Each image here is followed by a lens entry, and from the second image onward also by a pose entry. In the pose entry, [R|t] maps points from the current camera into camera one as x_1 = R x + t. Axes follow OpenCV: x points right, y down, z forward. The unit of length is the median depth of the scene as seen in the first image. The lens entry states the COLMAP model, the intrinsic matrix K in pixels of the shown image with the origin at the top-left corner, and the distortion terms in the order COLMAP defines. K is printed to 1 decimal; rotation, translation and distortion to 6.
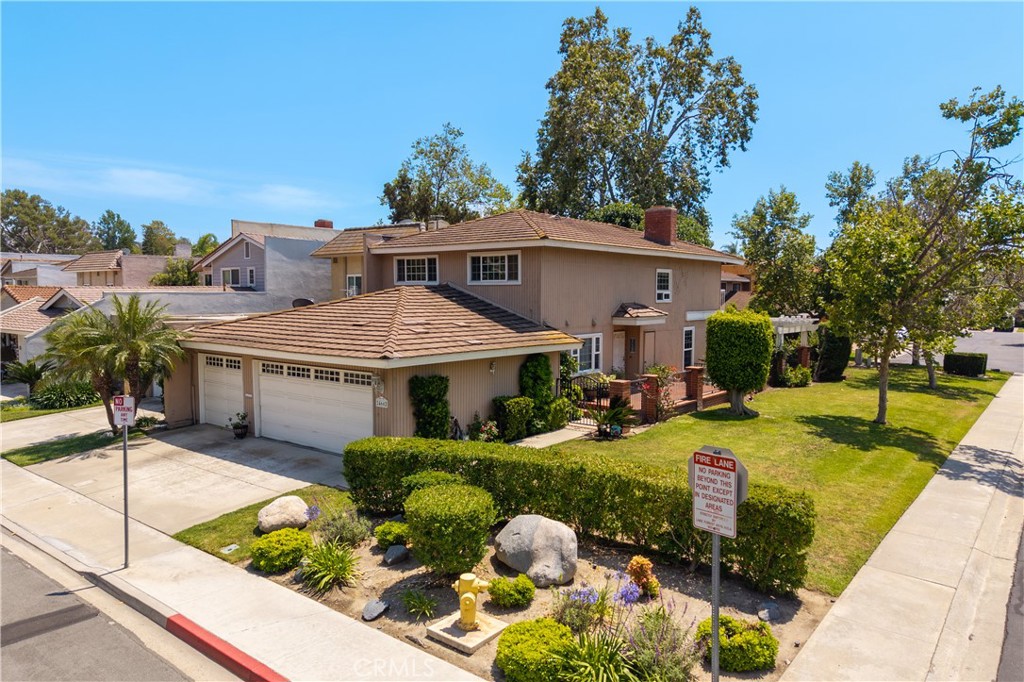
lens RADIAL K [[682.3, 0, 517.8], [0, 682.3, 344.2], [0, 0, 1]] dist [0.004236, -0.002430]
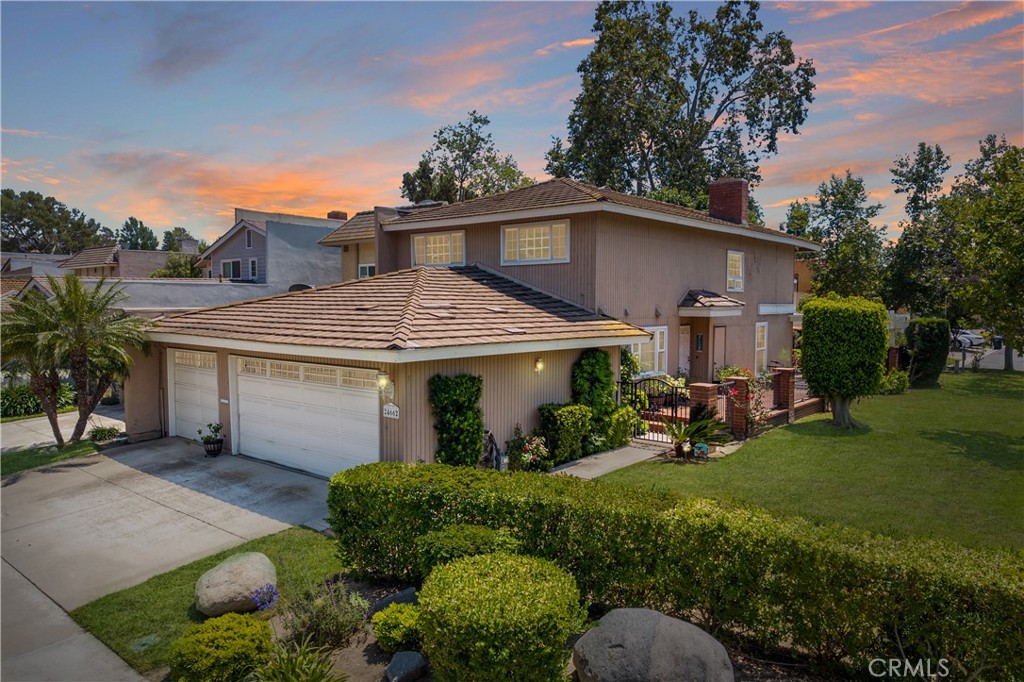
lens RADIAL K [[690.4, 0, 512.0], [0, 690.4, 341.0], [0, 0, 1]] dist [0.000553, 0.001768]
pose [[0.999240, 0.000408, -0.038985, -0.028218], [-0.001040, 0.999869, -0.016173, 0.015022], [0.038973, 0.016201, 0.999109, 0.179616]]
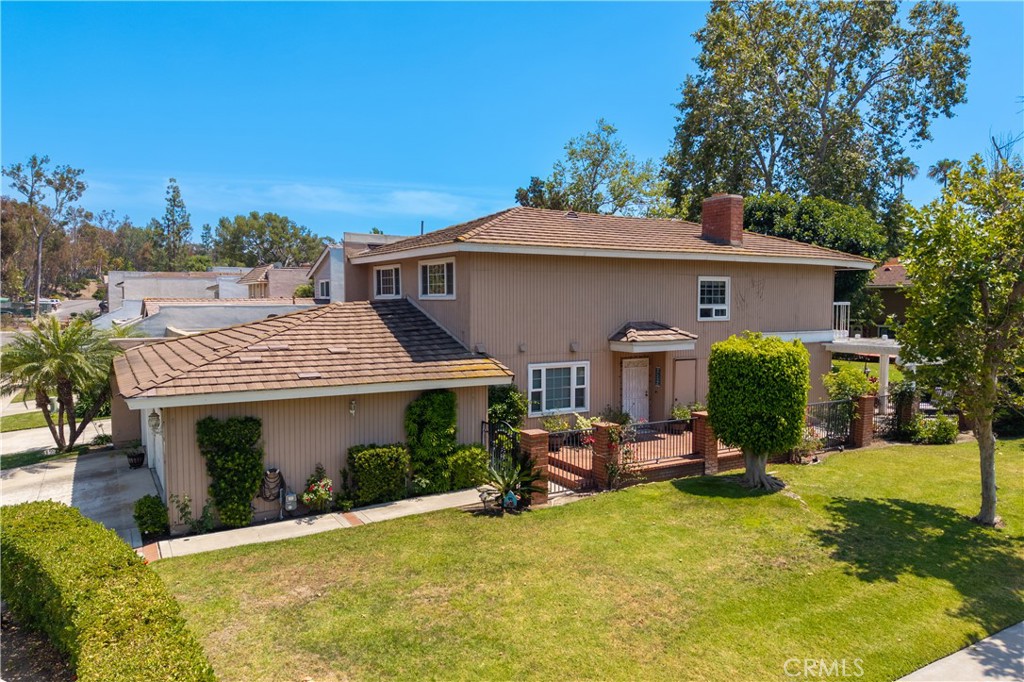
lens RADIAL K [[682.3, 0, 517.8], [0, 682.3, 344.2], [0, 0, 1]] dist [0.004236, -0.002430]
pose [[0.936510, 0.020900, -0.350018, 0.322905], [-0.024027, 0.999701, -0.004594, -0.030695], [0.349817, 0.012712, 0.936732, 0.253541]]
